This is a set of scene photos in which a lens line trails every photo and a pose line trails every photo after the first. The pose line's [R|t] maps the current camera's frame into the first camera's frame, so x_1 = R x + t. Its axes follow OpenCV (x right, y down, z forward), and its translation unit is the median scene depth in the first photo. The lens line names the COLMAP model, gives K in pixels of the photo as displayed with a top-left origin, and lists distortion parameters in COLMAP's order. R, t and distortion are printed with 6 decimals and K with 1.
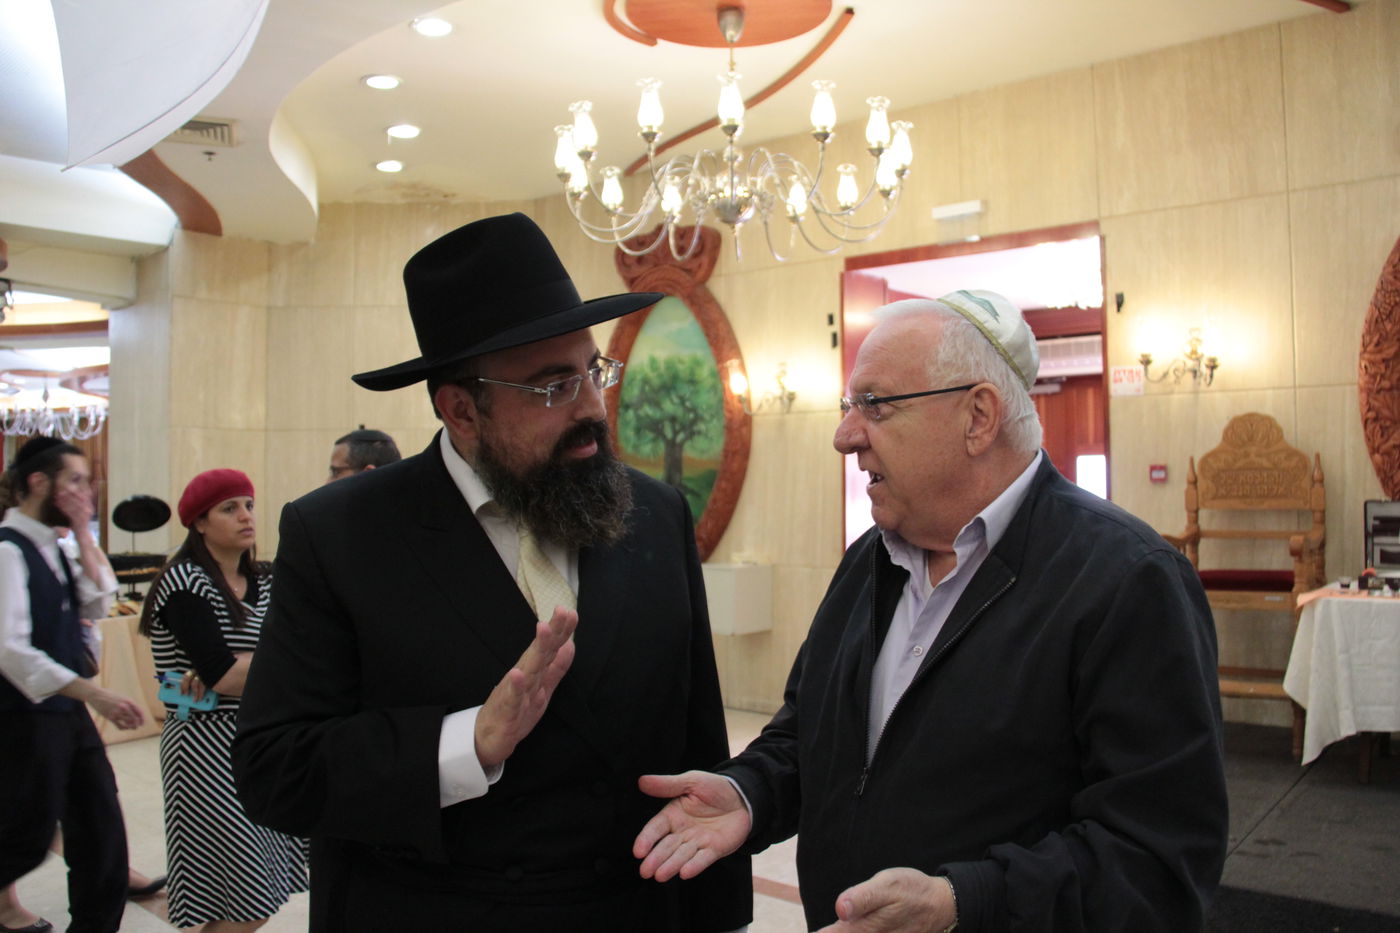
lens RADIAL K [[1156.0, 0, 722.4], [0, 1156.0, 485.6], [0, 0, 1]] dist [-0.185017, 0.135009]
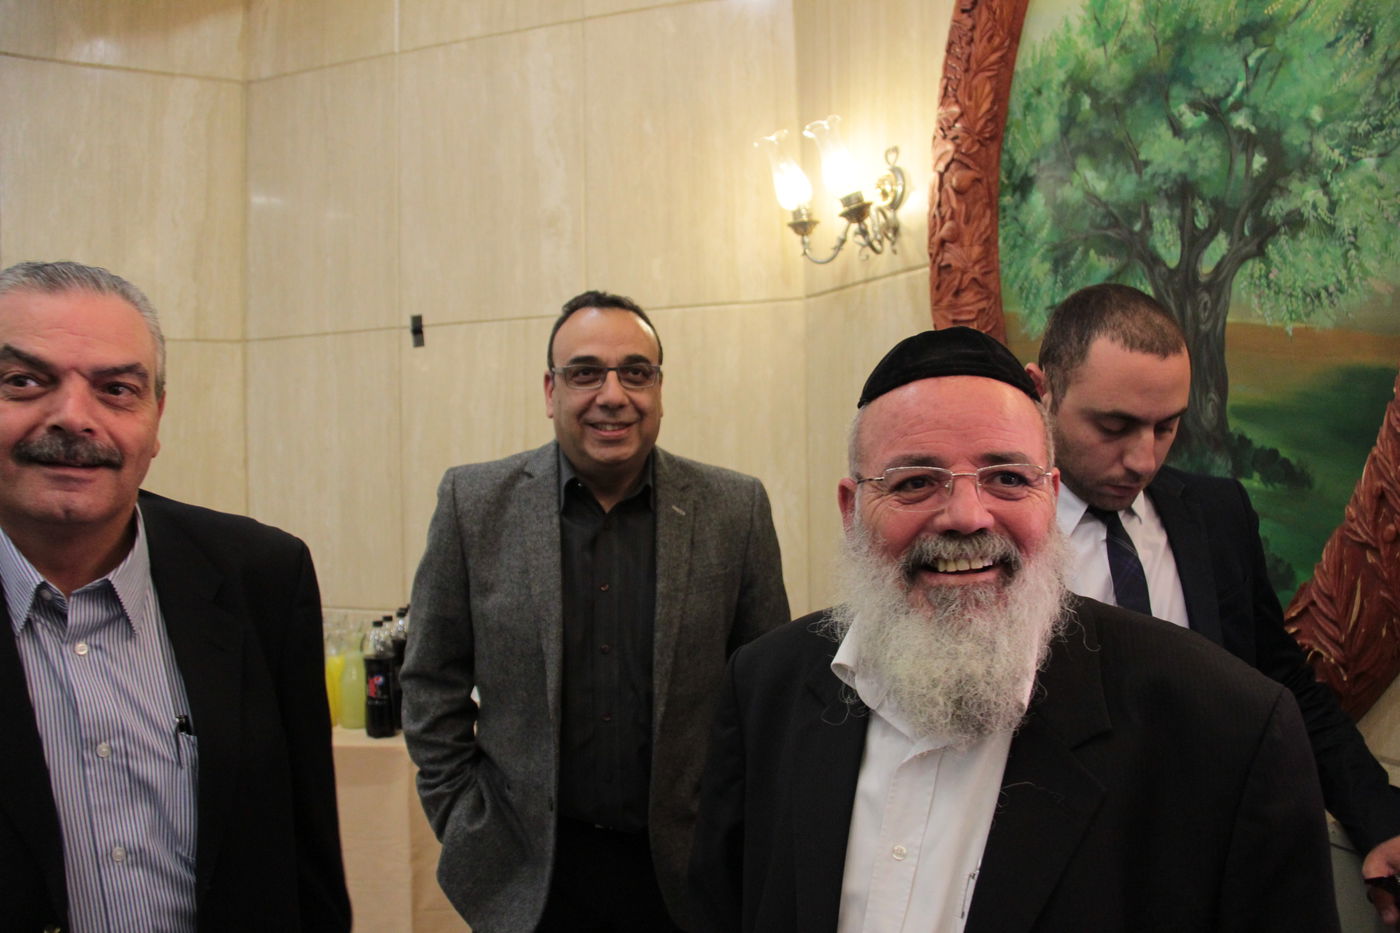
lens RADIAL K [[1156.0, 0, 706.5], [0, 1156.0, 463.3], [0, 0, 1]] dist [-0.185017, 0.135009]
pose [[0.902219, -0.010415, -0.431152, -0.031790], [0.016037, 0.999827, 0.009408, 0.001177], [0.430980, -0.015403, 0.902230, 0.721200]]
